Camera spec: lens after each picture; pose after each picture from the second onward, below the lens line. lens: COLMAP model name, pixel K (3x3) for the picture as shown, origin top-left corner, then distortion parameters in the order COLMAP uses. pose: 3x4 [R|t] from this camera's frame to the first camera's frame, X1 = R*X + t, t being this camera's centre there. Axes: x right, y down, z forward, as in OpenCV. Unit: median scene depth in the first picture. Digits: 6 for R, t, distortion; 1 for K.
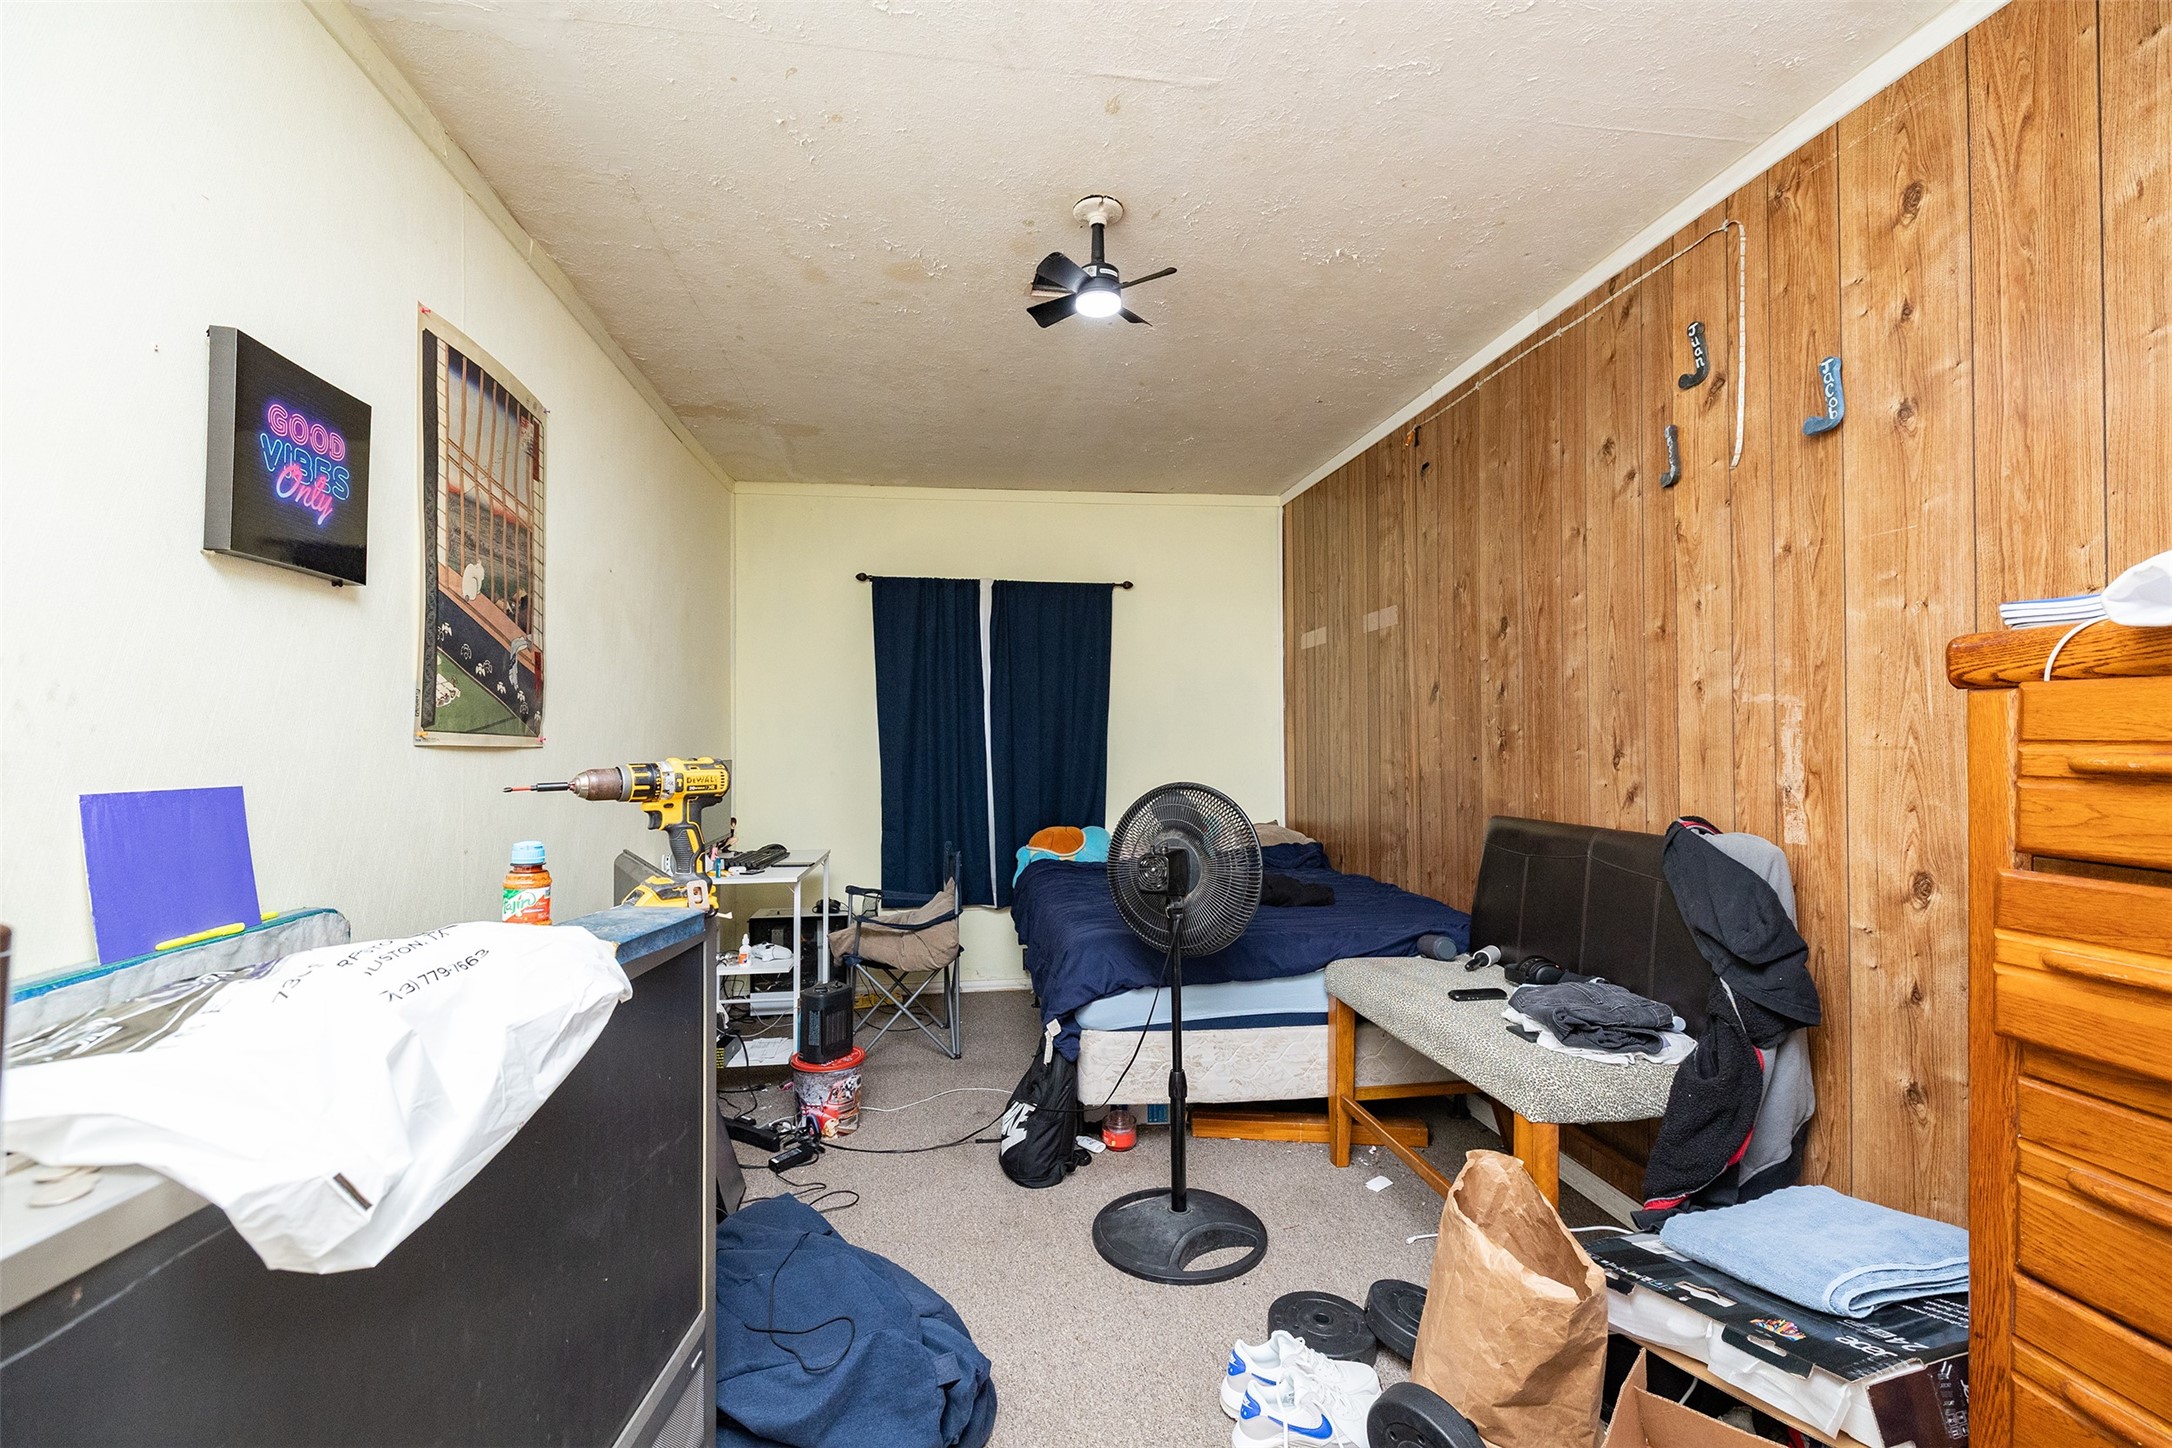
lens RADIAL K [[904.6, 0, 1087.7], [0, 904.6, 720.4], [0, 0, 1]] dist [-0.003077, 0.001343]
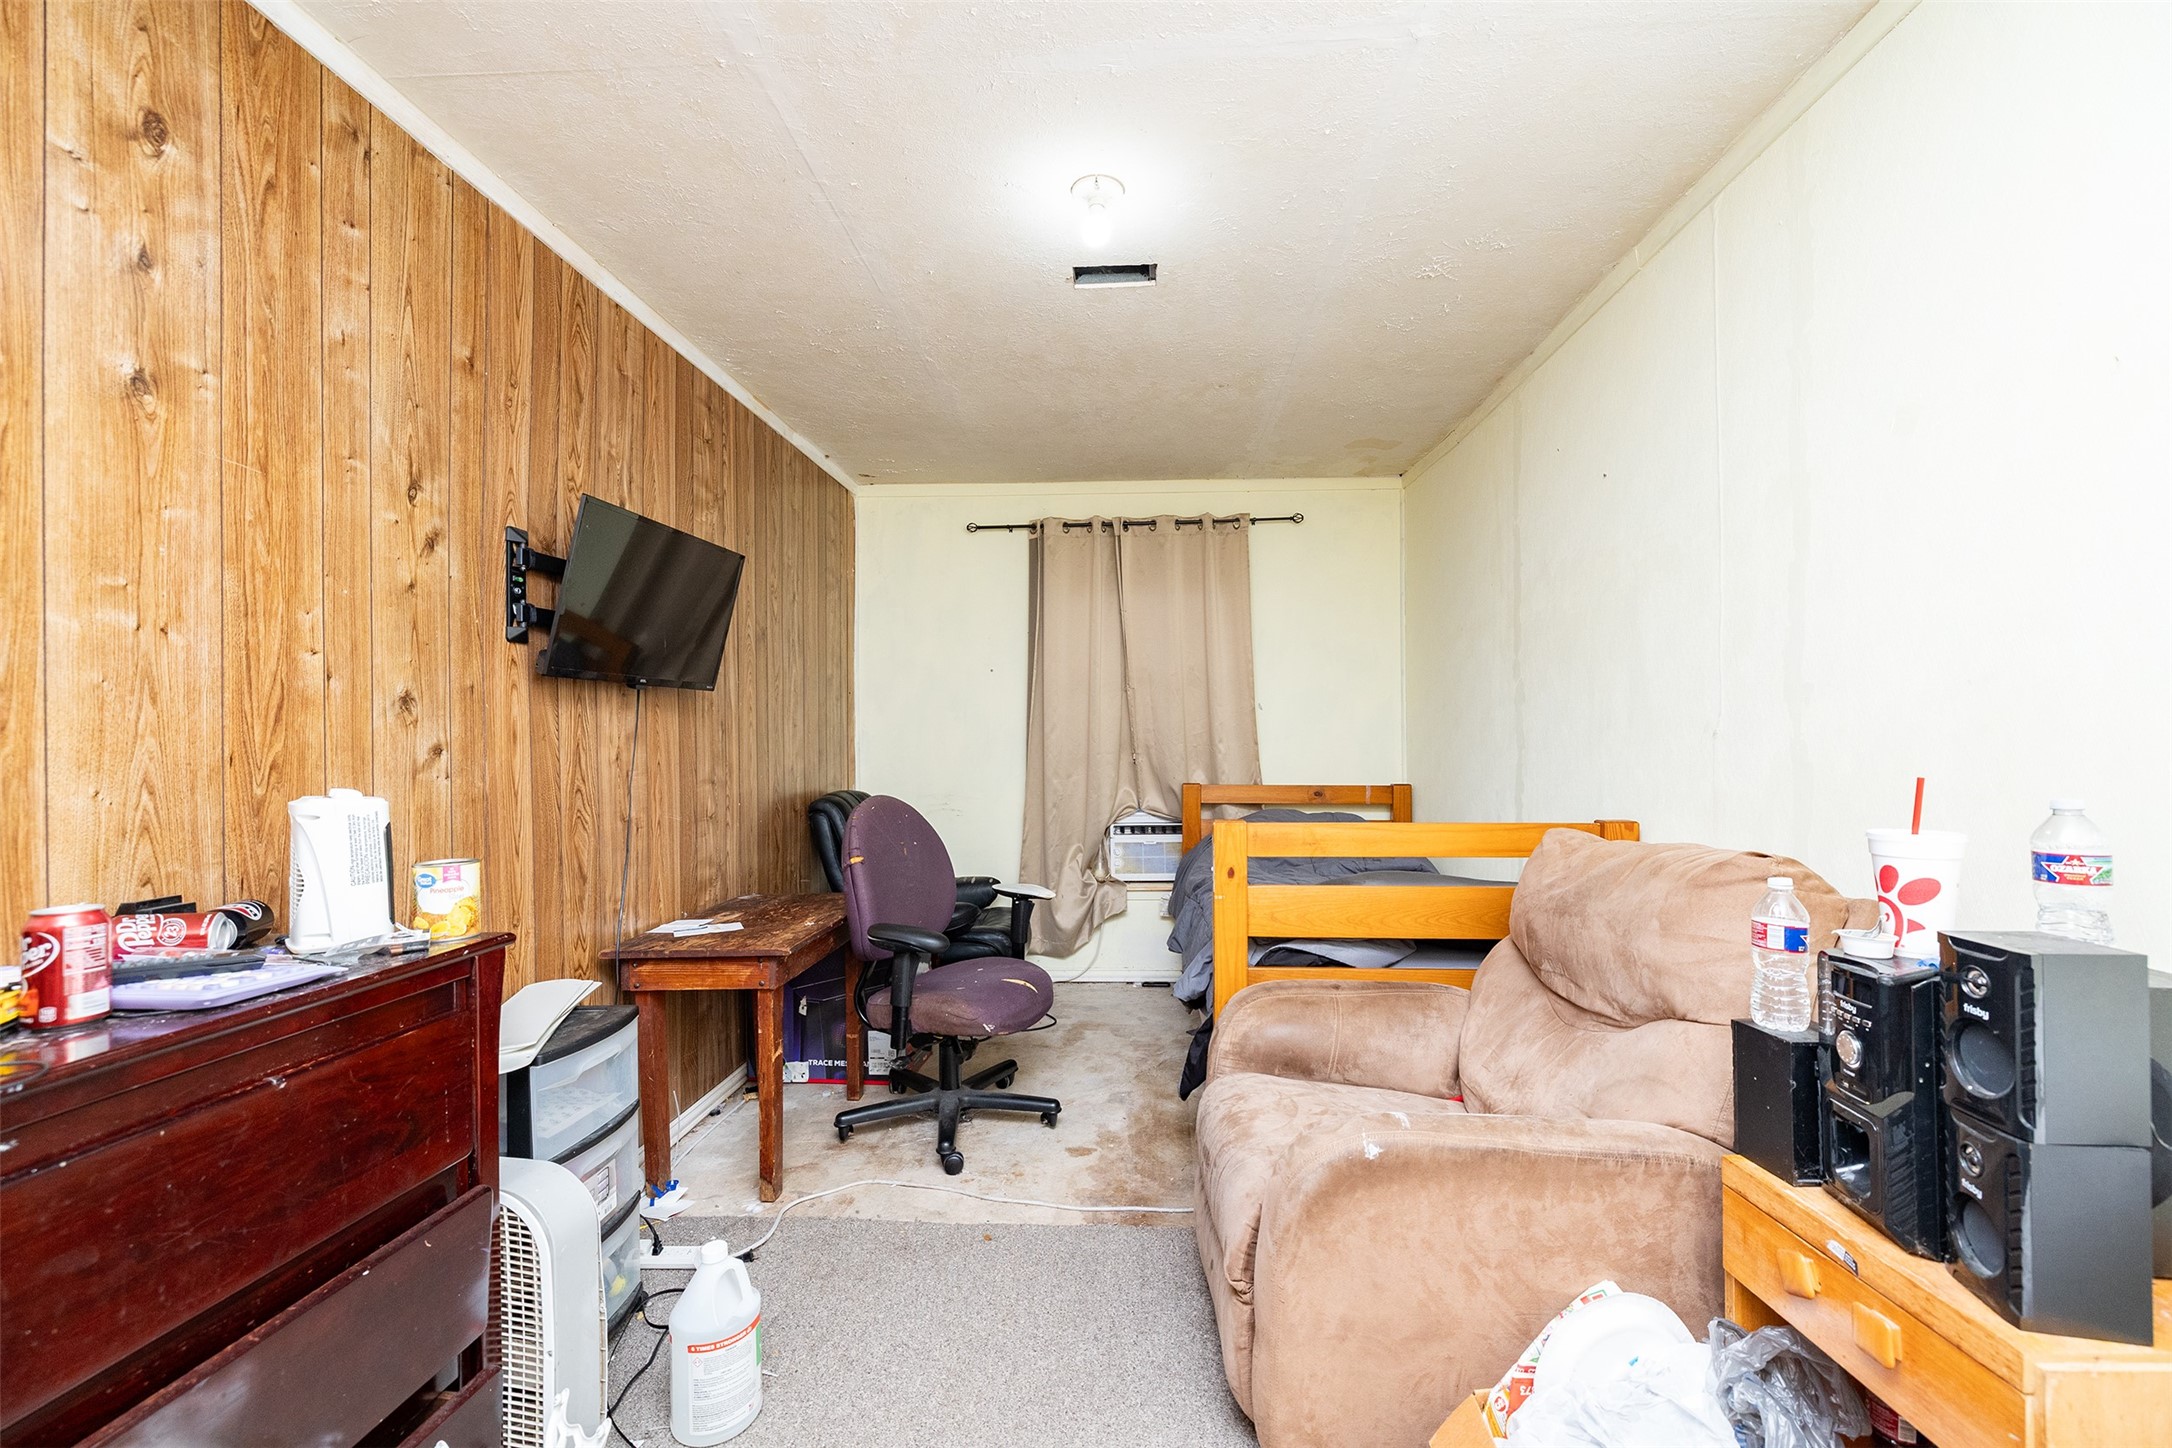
lens RADIAL K [[904.6, 0, 1086.7], [0, 904.6, 734.2], [0, 0, 1]] dist [-0.003077, 0.001343]
pose [[-0.975308, 0.015387, 0.220314, -0.080445], [0.012452, 0.999814, -0.014703, -0.011329], [-0.220499, -0.011597, -0.975318, 1.654211]]
